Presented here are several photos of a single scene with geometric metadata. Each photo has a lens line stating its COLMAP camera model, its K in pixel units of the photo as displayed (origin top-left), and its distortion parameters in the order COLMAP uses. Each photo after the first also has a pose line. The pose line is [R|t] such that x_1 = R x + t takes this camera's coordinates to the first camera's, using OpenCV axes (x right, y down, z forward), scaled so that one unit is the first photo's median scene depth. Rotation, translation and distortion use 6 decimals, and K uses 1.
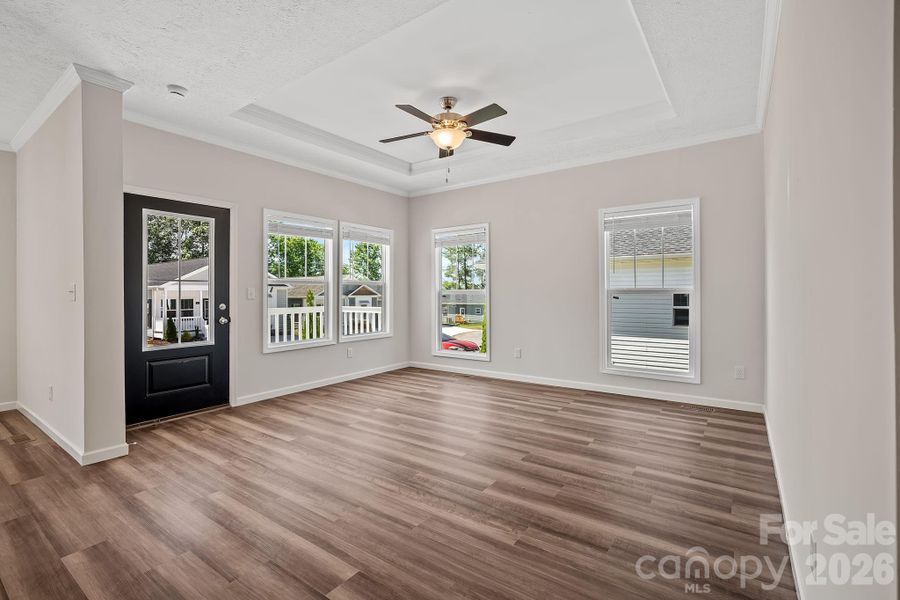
lens RADIAL K [[405.5, 0, 446.3], [0, 405.5, 291.3], [0, 0, 1]] dist [-0.003310, 0.000367]
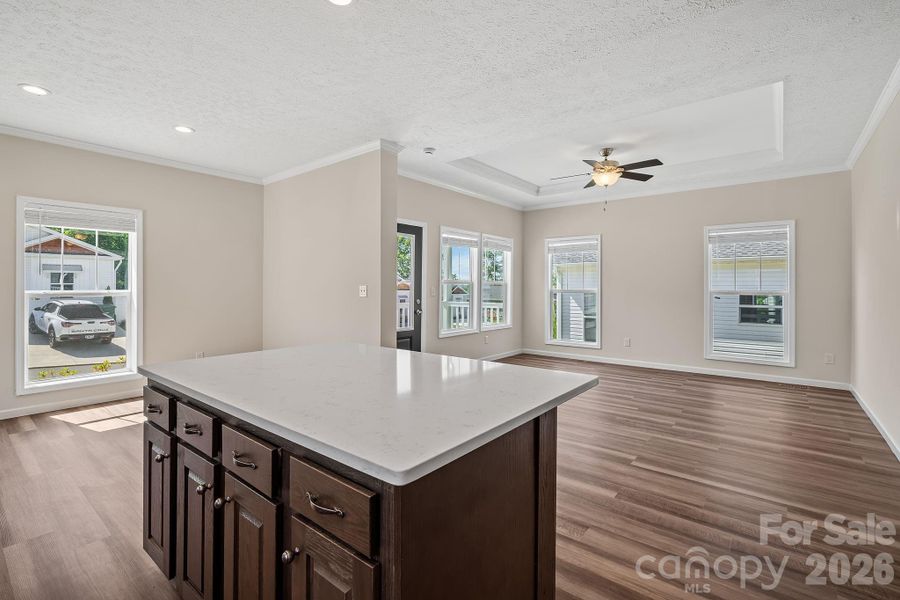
lens RADIAL K [[405.5, 0, 449.6], [0, 405.5, 283.1], [0, 0, 1]] dist [-0.003310, 0.000367]
pose [[0.998436, 0.010409, -0.054924, -0.376931], [-0.010876, 0.999907, -0.008210, -0.011784], [0.054834, 0.008794, 0.998457, -0.317326]]
